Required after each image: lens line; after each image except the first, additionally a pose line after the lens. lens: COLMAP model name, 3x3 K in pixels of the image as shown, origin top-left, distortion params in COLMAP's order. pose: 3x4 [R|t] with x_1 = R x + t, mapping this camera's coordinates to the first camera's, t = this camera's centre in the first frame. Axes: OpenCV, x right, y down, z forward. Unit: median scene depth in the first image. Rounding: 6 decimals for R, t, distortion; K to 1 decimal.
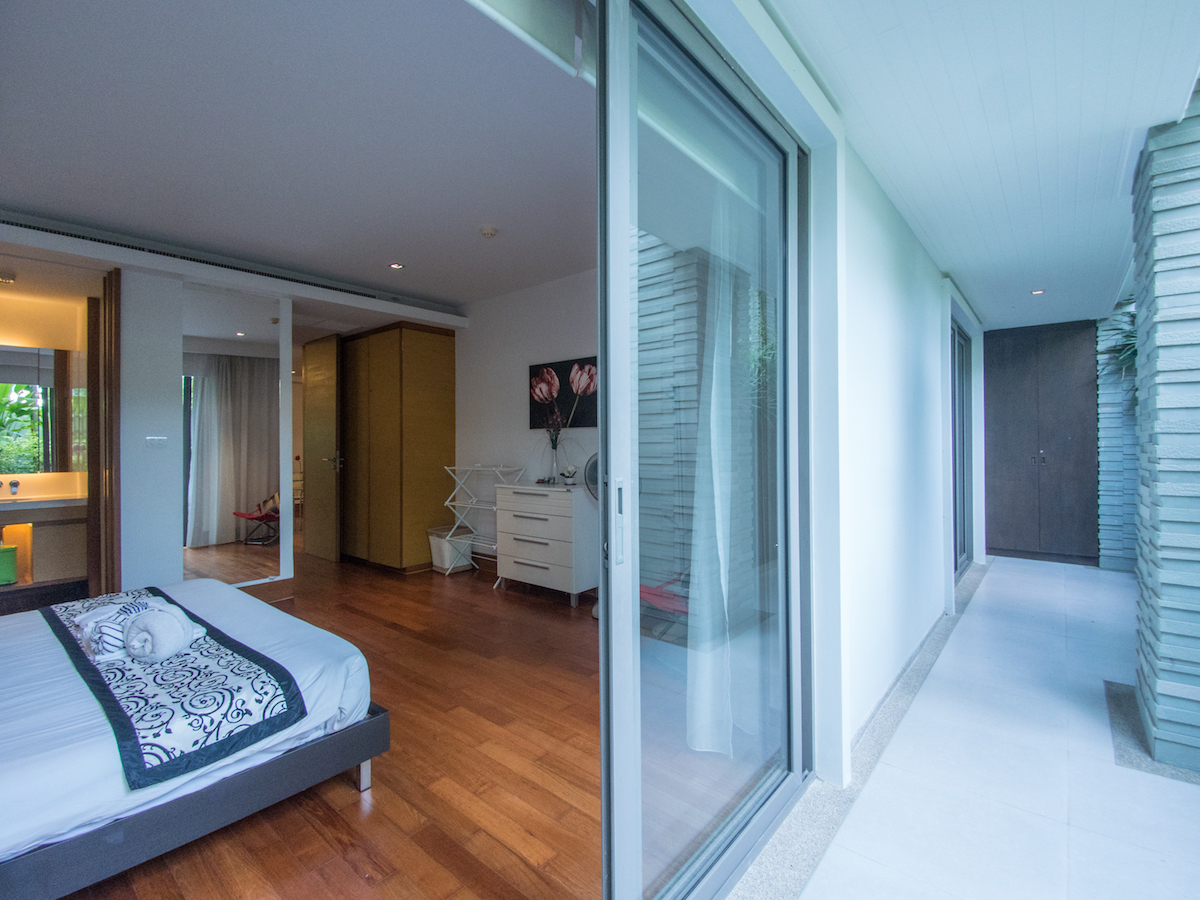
lens RADIAL K [[544.2, 0, 598.5], [0, 544.2, 442.0], [0, 0, 1]] dist [0.000418, -0.010039]
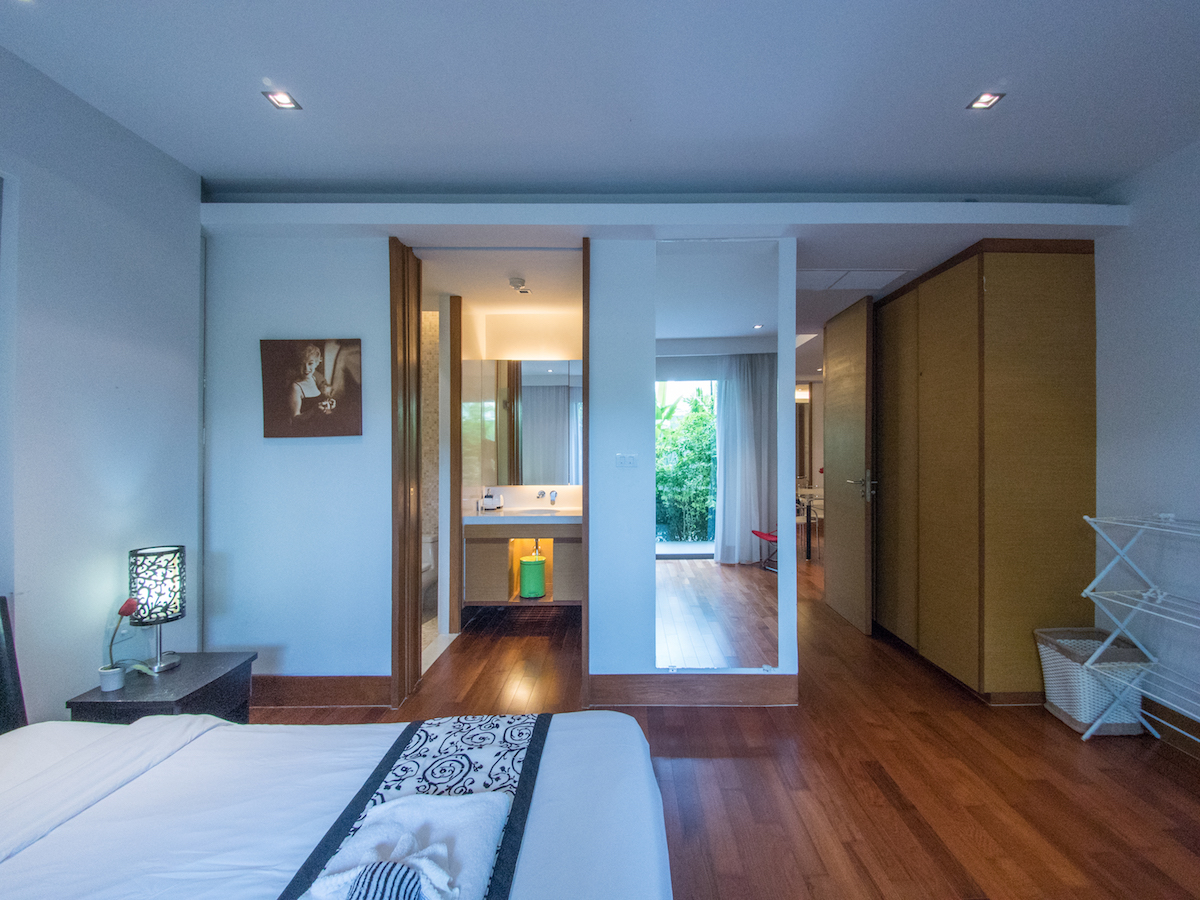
lens RADIAL K [[546.3, 0, 628.5], [0, 546.3, 444.4], [0, 0, 1]] dist [0.001076, -0.018527]
pose [[0.648937, 0.003354, -0.760835, -0.174767], [-0.003786, 0.999992, 0.001179, -0.015825], [0.760833, 0.002115, 0.648944, 0.370768]]
